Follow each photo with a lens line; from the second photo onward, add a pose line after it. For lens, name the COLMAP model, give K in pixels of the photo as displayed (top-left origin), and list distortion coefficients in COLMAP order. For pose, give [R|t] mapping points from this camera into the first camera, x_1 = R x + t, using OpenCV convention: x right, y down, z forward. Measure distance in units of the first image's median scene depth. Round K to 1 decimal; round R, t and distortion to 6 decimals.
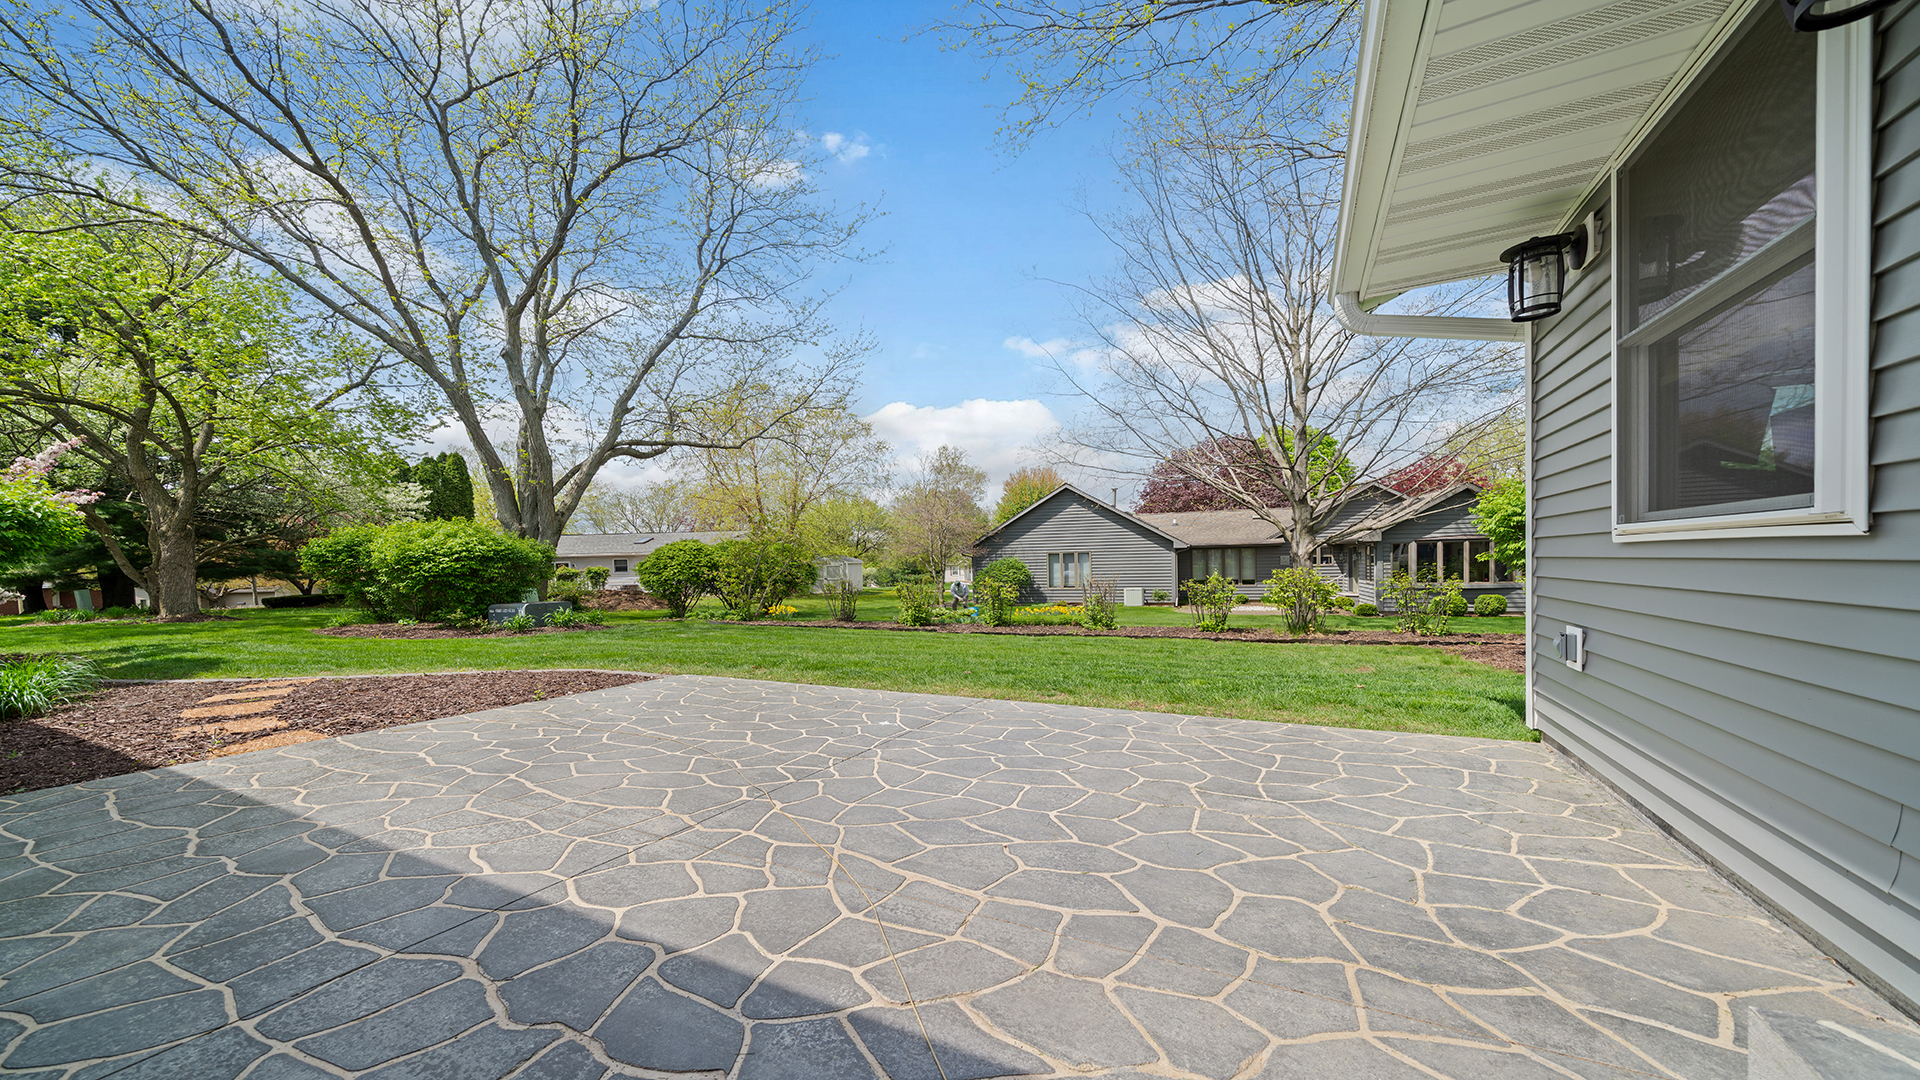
lens RADIAL K [[656.3, 0, 942.4], [0, 656.3, 573.7], [0, 0, 1]] dist [-0.007728, 0.000776]
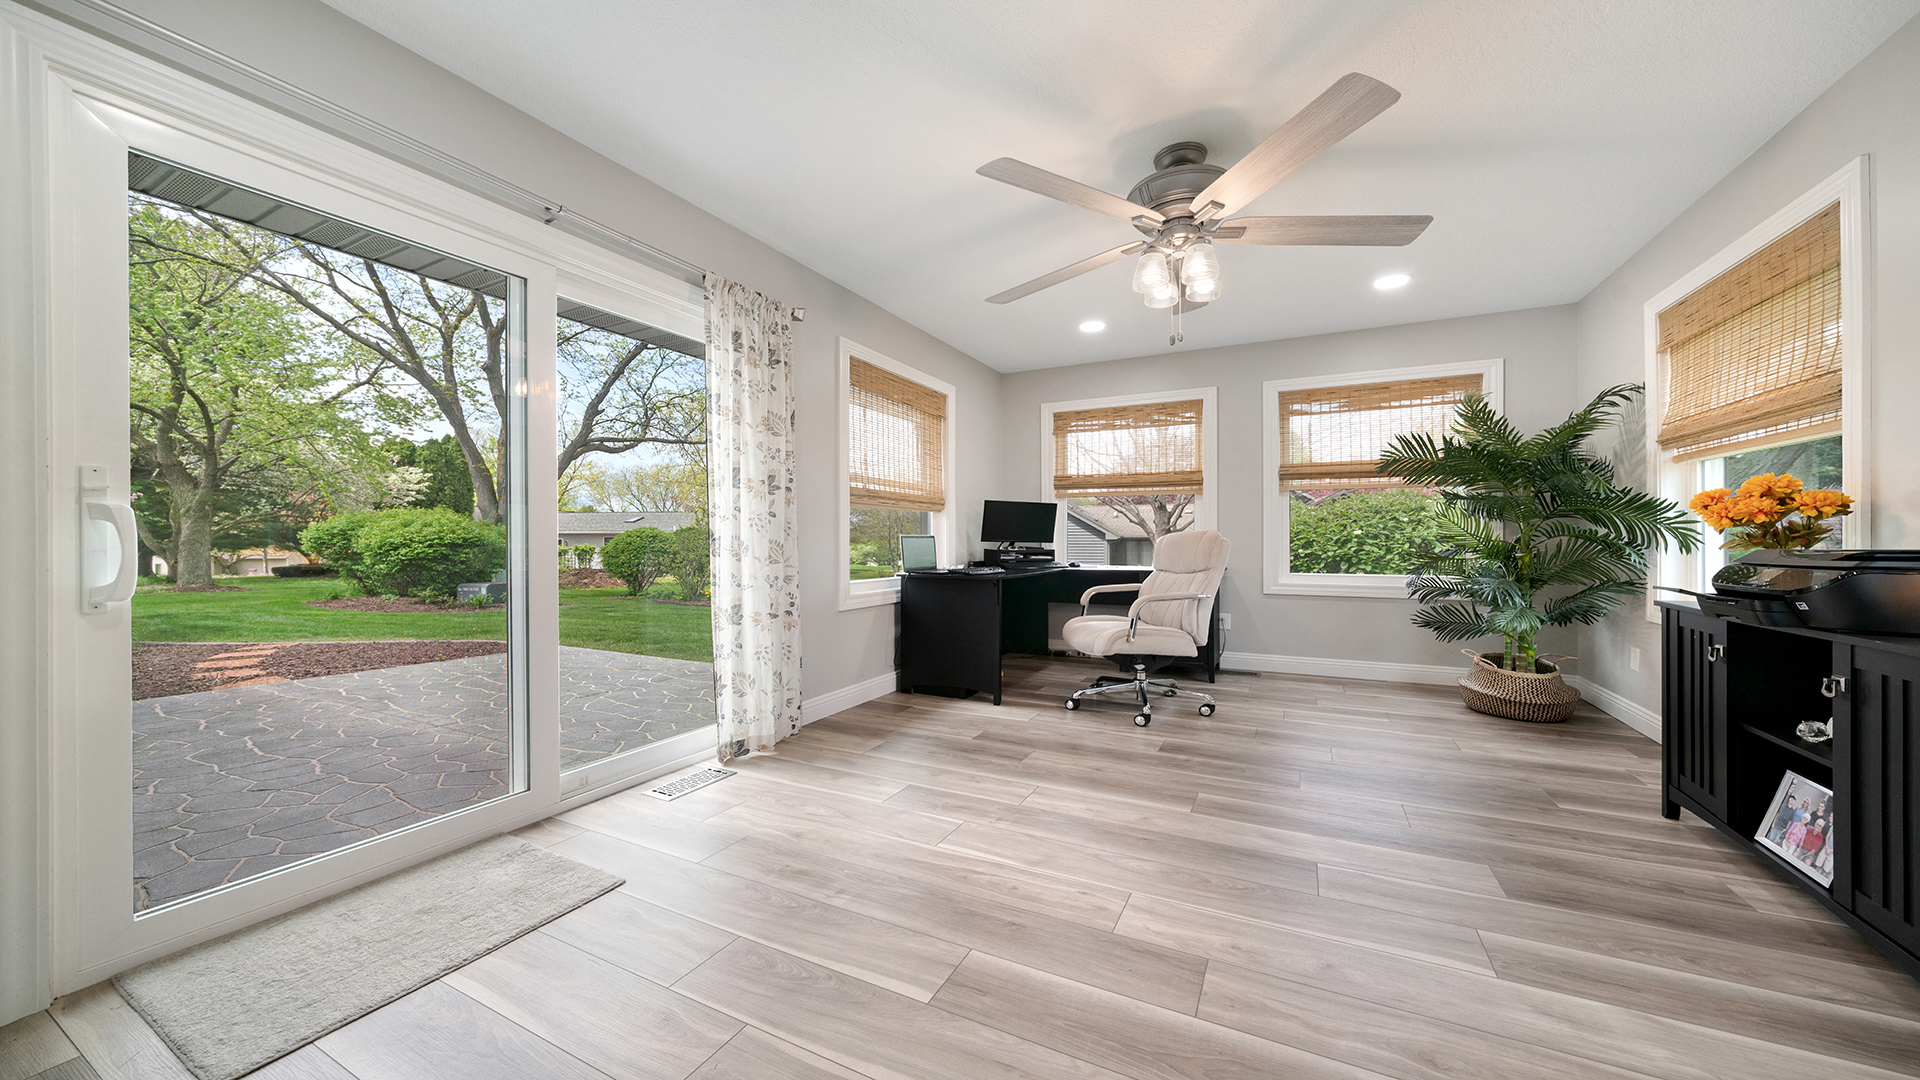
lens RADIAL K [[656.3, 0, 961.2], [0, 656.3, 530.0], [0, 0, 1]] dist [-0.007728, 0.000776]
pose [[0.999826, 0.018540, 0.002203, 0.152261], [-0.018462, 0.999340, -0.031284, -0.021239], [-0.002782, 0.031237, 0.999508, -0.133850]]
